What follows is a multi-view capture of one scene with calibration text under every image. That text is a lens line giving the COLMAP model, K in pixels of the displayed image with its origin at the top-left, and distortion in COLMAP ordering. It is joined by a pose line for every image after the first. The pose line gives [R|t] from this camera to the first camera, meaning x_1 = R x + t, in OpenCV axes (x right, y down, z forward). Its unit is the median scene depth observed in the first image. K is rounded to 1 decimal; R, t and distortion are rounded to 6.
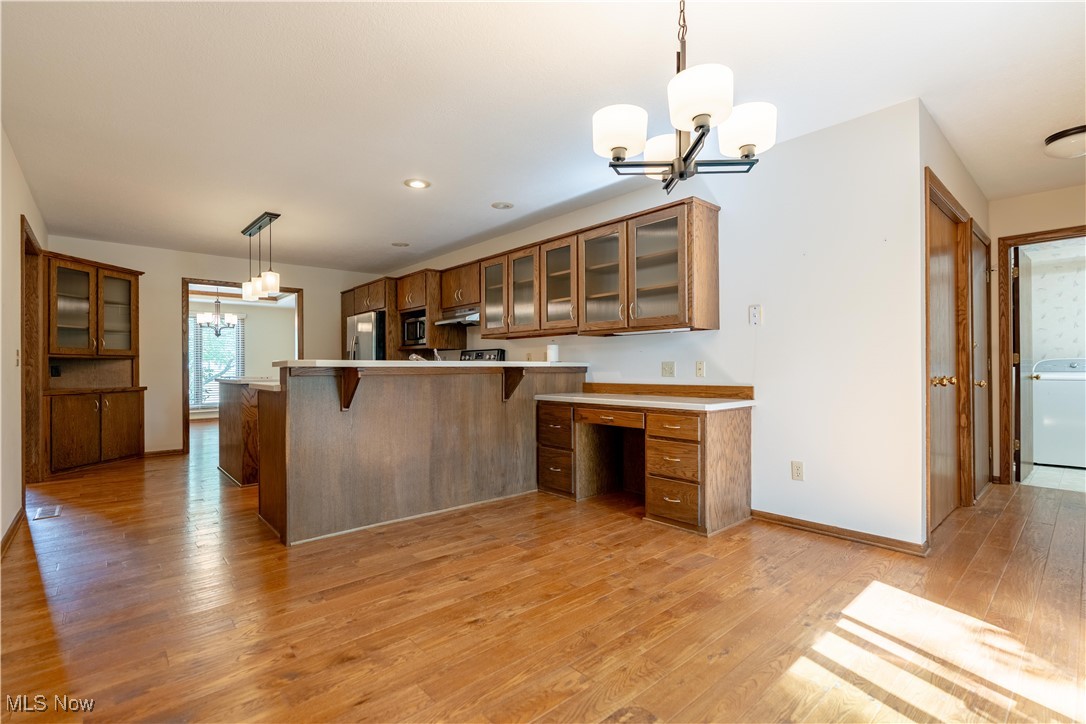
lens RADIAL K [[488.5, 0, 540.1], [0, 488.5, 366.6], [0, 0, 1]] dist [-0.010027, 0.002033]
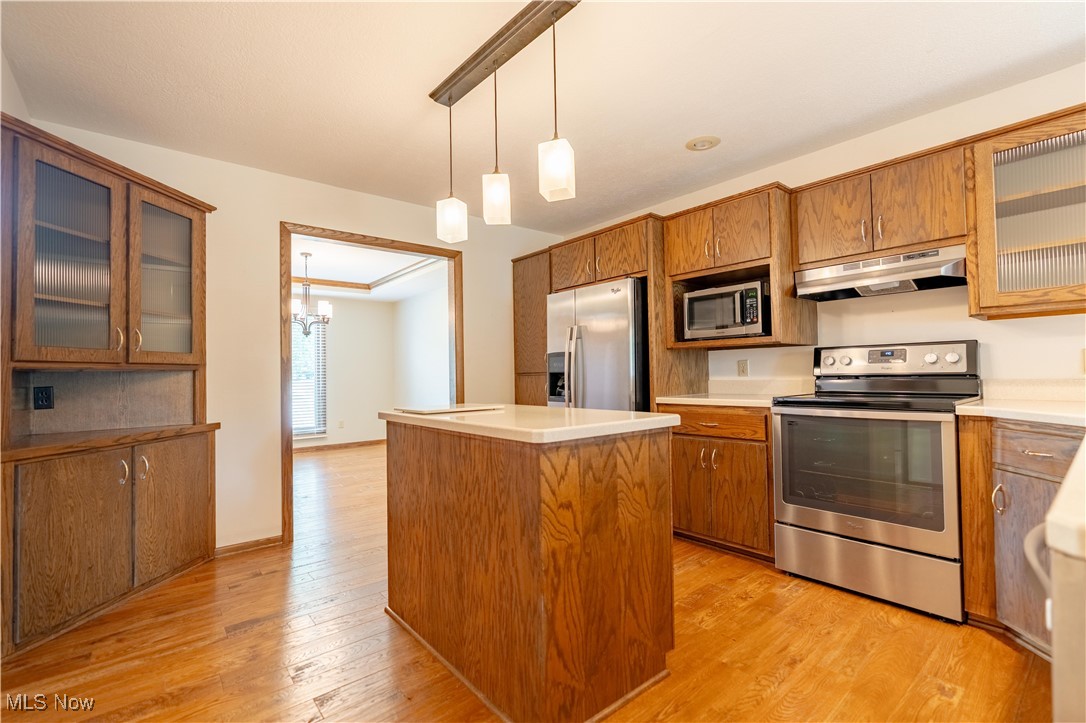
lens RADIAL K [[488.5, 0, 551.6], [0, 488.5, 364.5], [0, 0, 1]] dist [-0.010027, 0.002033]
pose [[0.999371, -0.011371, -0.033575, -0.441739], [0.010739, 0.999763, -0.018947, -0.008187], [0.033783, 0.018575, 0.999257, 0.495091]]
